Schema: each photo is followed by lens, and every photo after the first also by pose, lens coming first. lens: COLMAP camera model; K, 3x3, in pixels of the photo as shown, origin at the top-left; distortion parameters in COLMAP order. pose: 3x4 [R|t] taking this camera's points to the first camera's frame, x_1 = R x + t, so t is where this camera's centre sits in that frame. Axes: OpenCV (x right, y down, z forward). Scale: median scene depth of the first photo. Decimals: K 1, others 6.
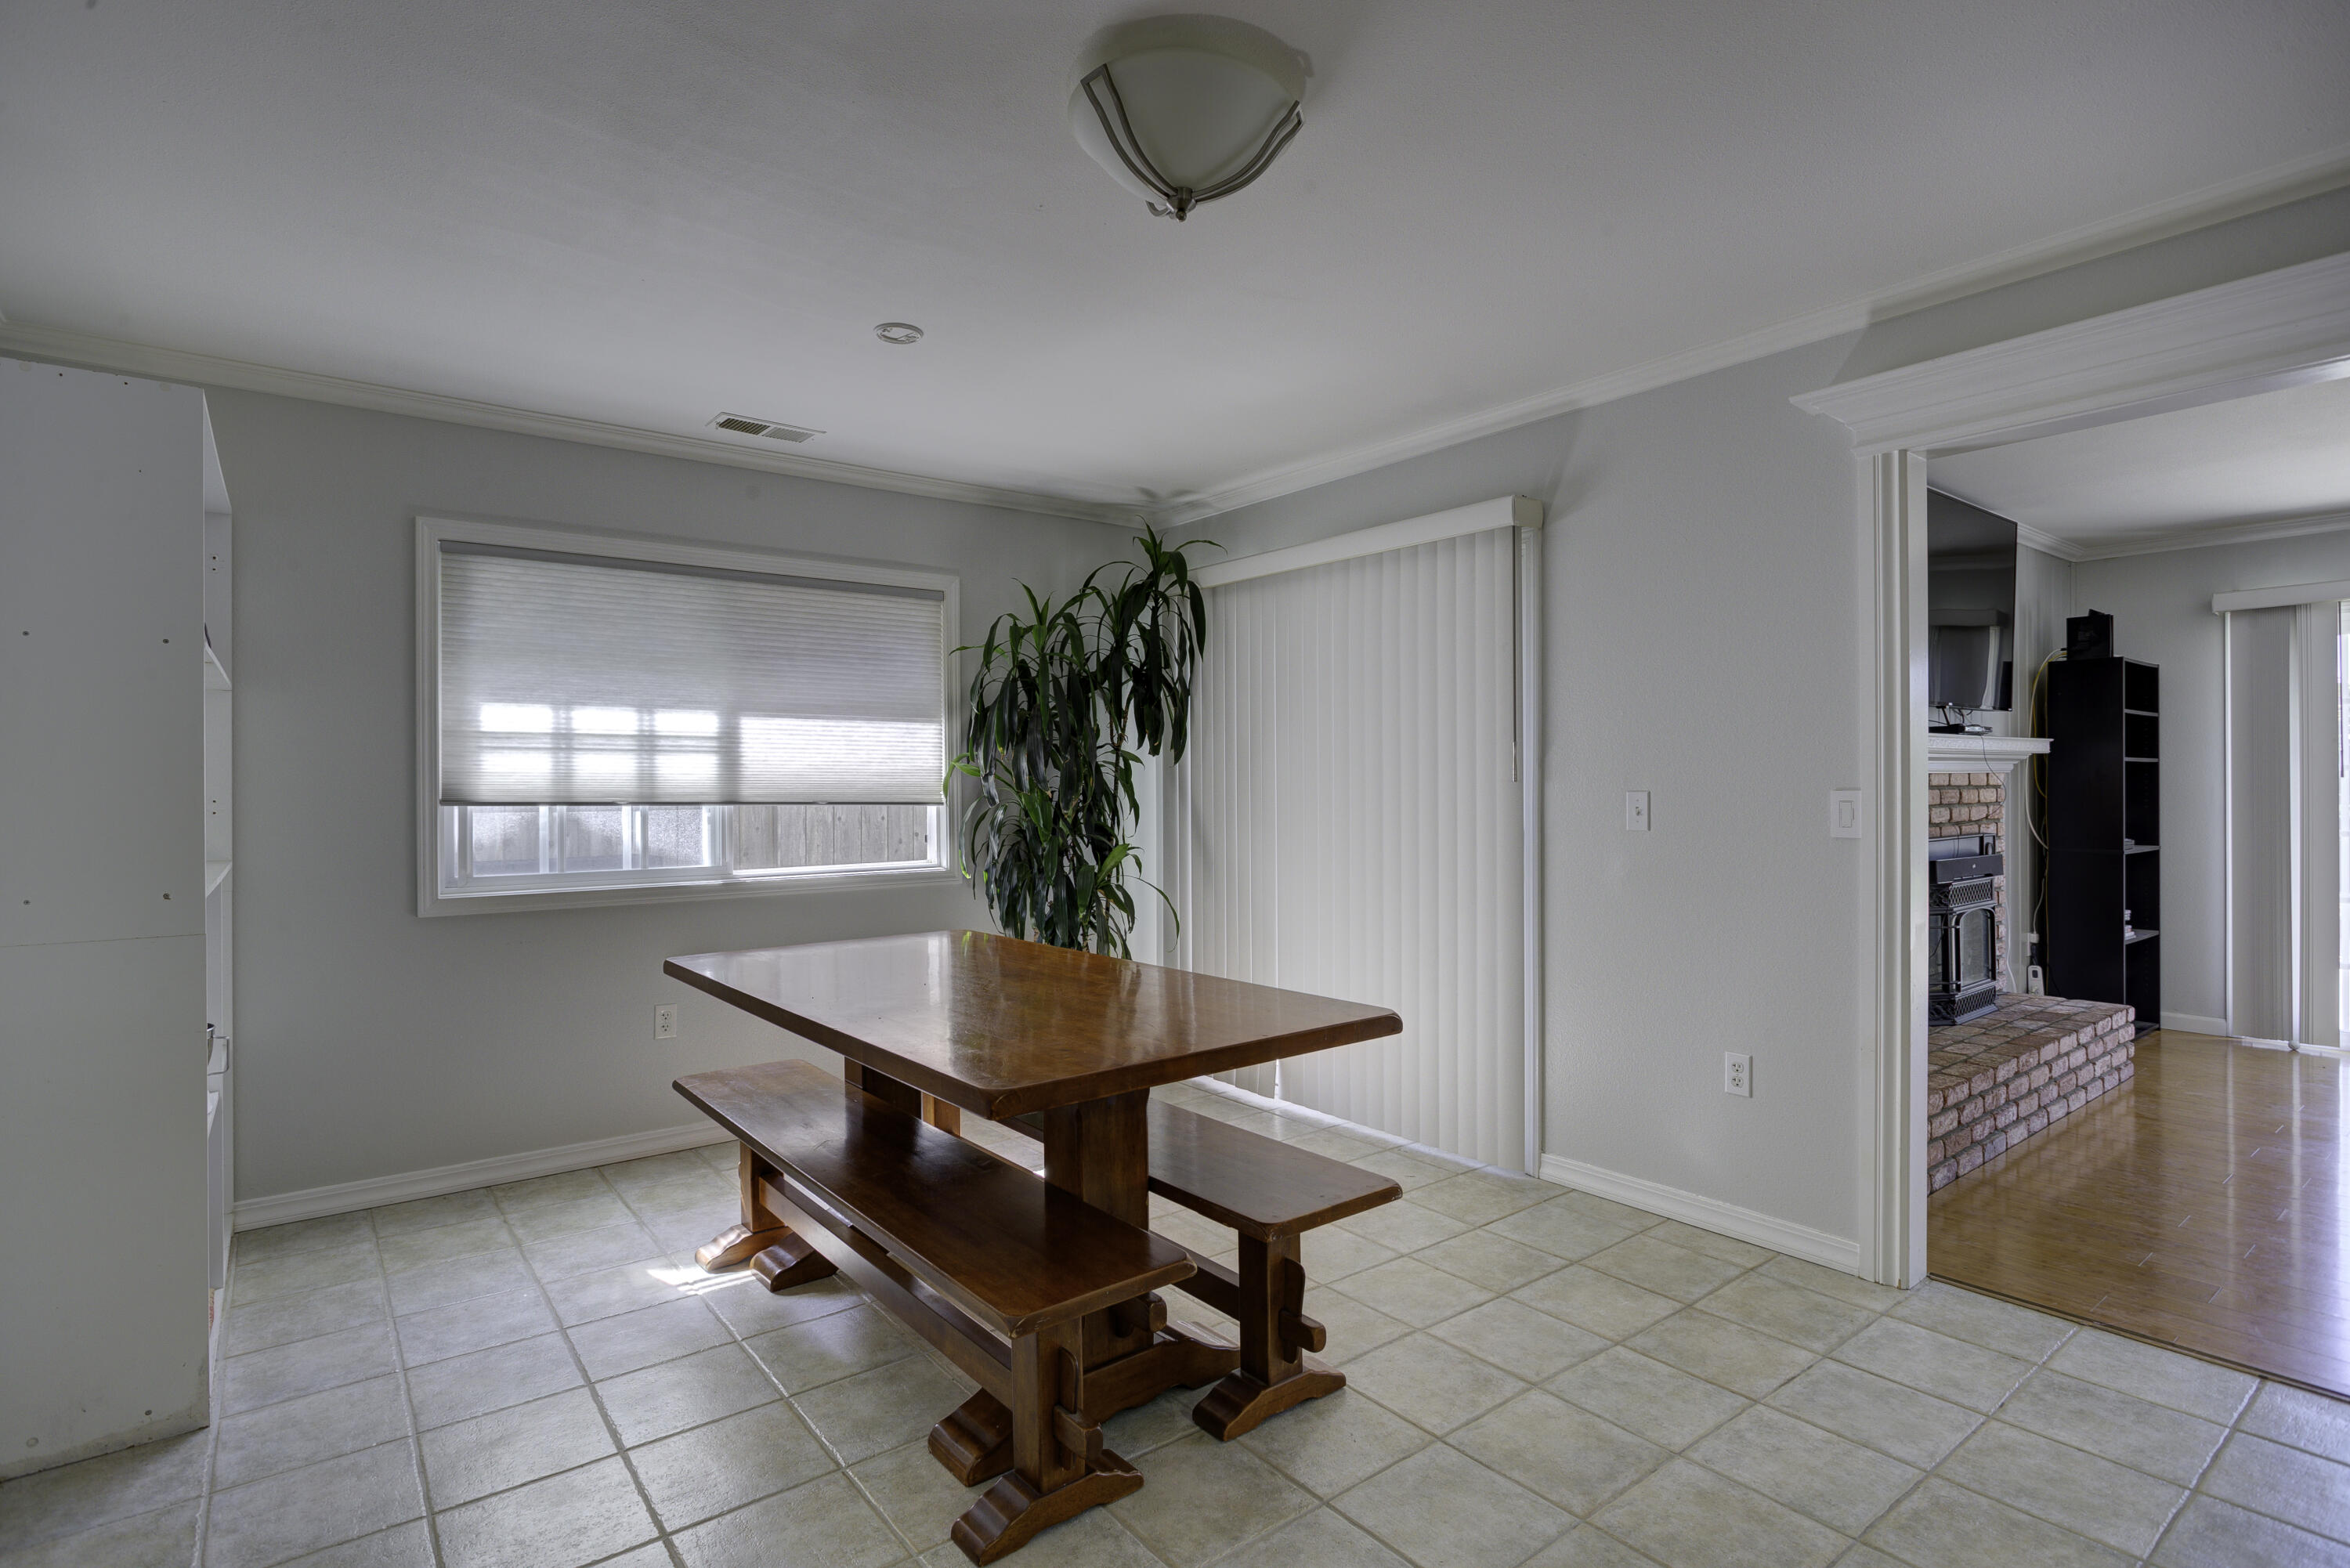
lens RADIAL K [[1153.0, 0, 1193.0], [0, 1153.0, 794.9], [0, 0, 1]] dist [-0.009767, 0.002480]
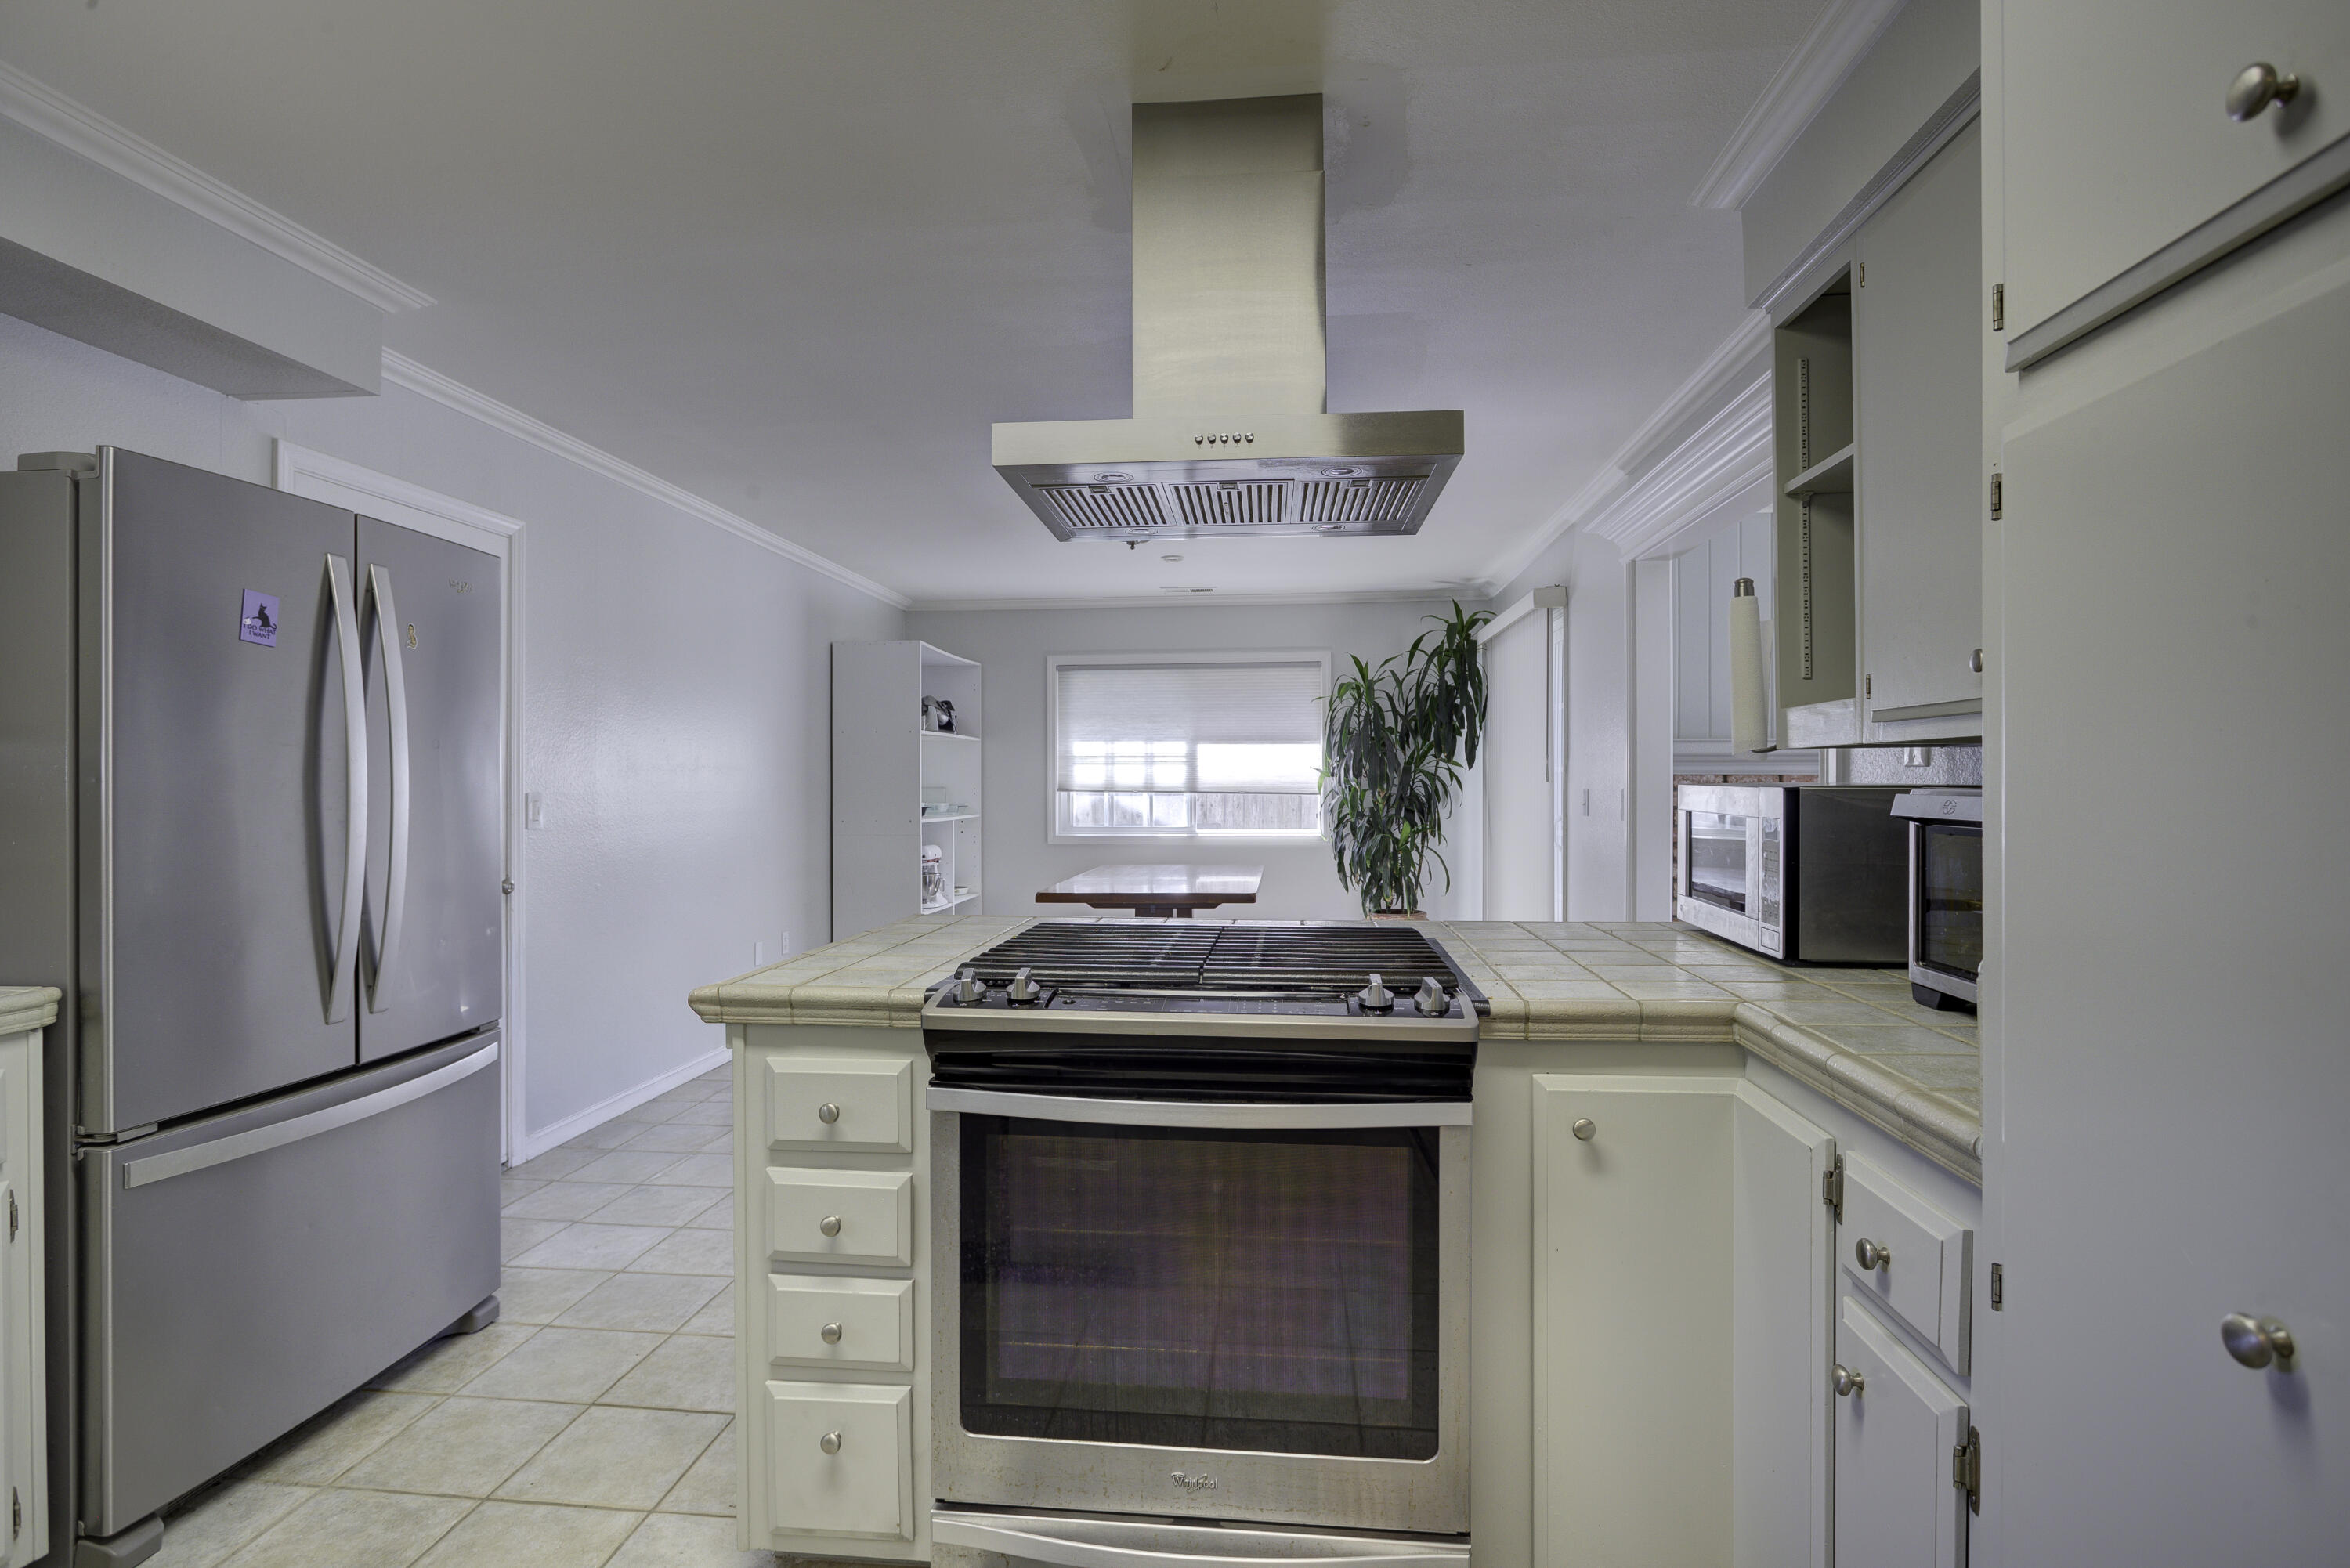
lens RADIAL K [[1153.0, 0, 1169.2], [0, 1153.0, 780.2], [0, 0, 1]] dist [-0.009767, 0.002480]
pose [[0.713004, 0.005440, -0.701139, 0.869502], [-0.010851, 0.999936, -0.003277, -0.005962], [0.701076, 0.009944, 0.713017, -0.321748]]
